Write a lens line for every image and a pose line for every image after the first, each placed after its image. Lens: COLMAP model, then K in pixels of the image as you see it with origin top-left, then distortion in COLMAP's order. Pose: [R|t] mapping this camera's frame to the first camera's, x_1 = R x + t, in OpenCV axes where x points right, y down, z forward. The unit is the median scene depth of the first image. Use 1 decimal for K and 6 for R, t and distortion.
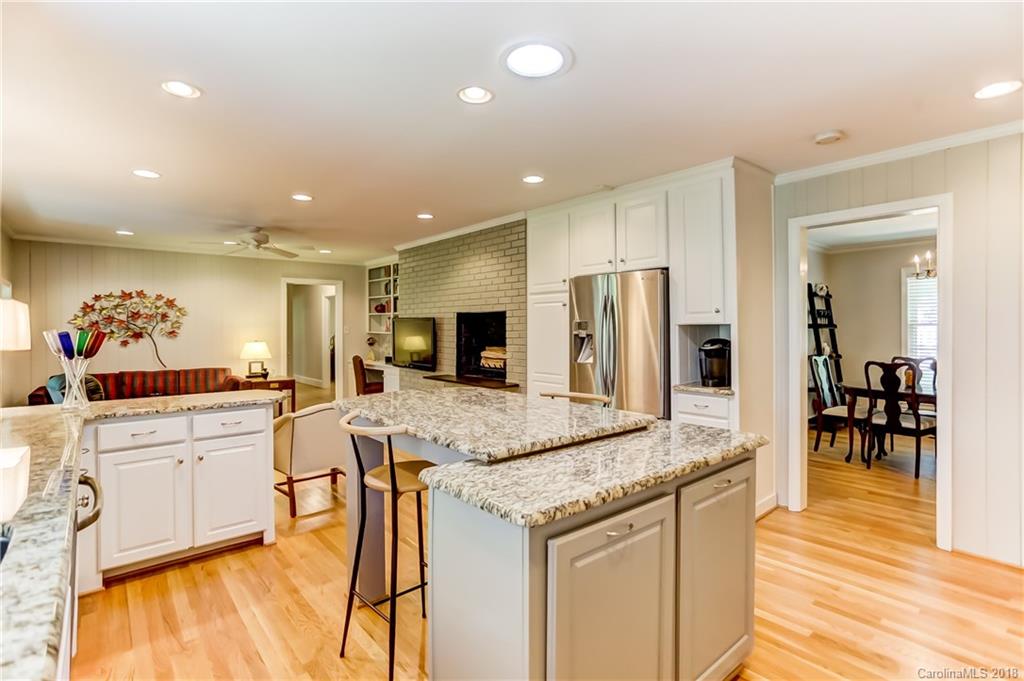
lens RADIAL K [[499.6, 0, 510.1], [0, 499.6, 339.7], [0, 0, 1]] dist [-0.044932, 0.026777]
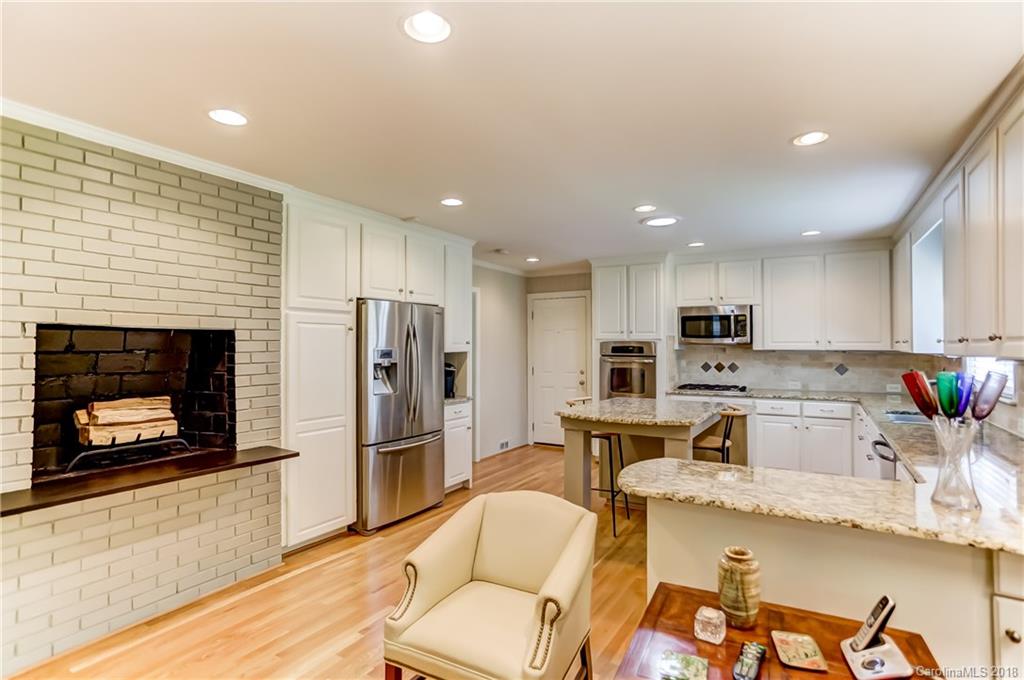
lens RADIAL K [[499.6, 0, 510.1], [0, 499.6, 339.2], [0, 0, 1]] dist [-0.044932, 0.026777]
pose [[-0.300932, 0.013808, 0.953546, -0.553930], [0.021417, 0.999741, -0.007718, -0.029759], [-0.953405, 0.018099, -0.301149, 0.730717]]
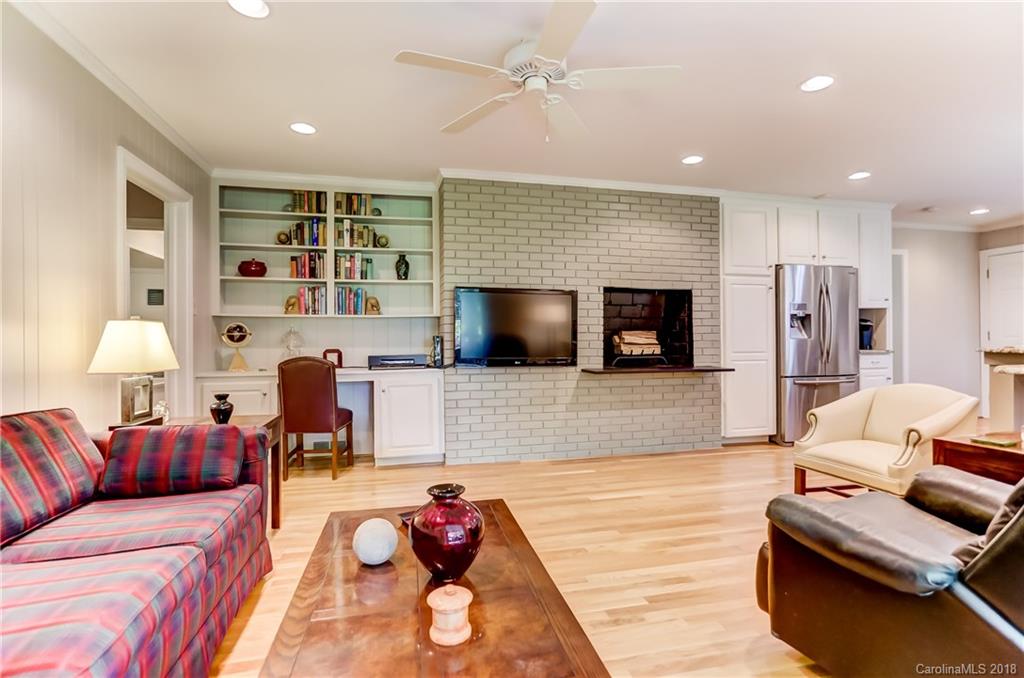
lens RADIAL K [[499.6, 0, 510.1], [0, 499.6, 338.2], [0, 0, 1]] dist [-0.044932, 0.026777]
pose [[0.466987, 0.005088, 0.884249, -0.819548], [0.022392, 0.999595, -0.017578, 0.034191], [-0.883980, 0.028009, 0.466684, 0.735051]]
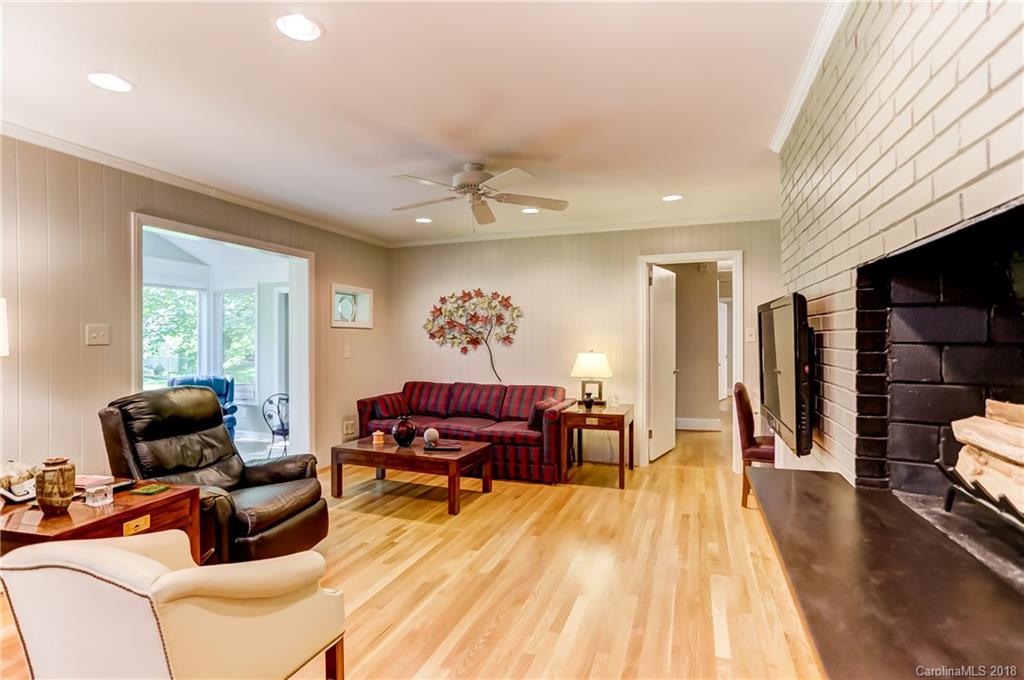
lens RADIAL K [[499.6, 0, 510.1], [0, 499.6, 339.2], [0, 0, 1]] dist [-0.044932, 0.026777]
pose [[0.481553, 0.003690, -0.876409, 0.042316], [-0.018665, 0.999808, -0.006046, -0.008759], [0.876218, 0.019270, 0.481529, 0.661285]]
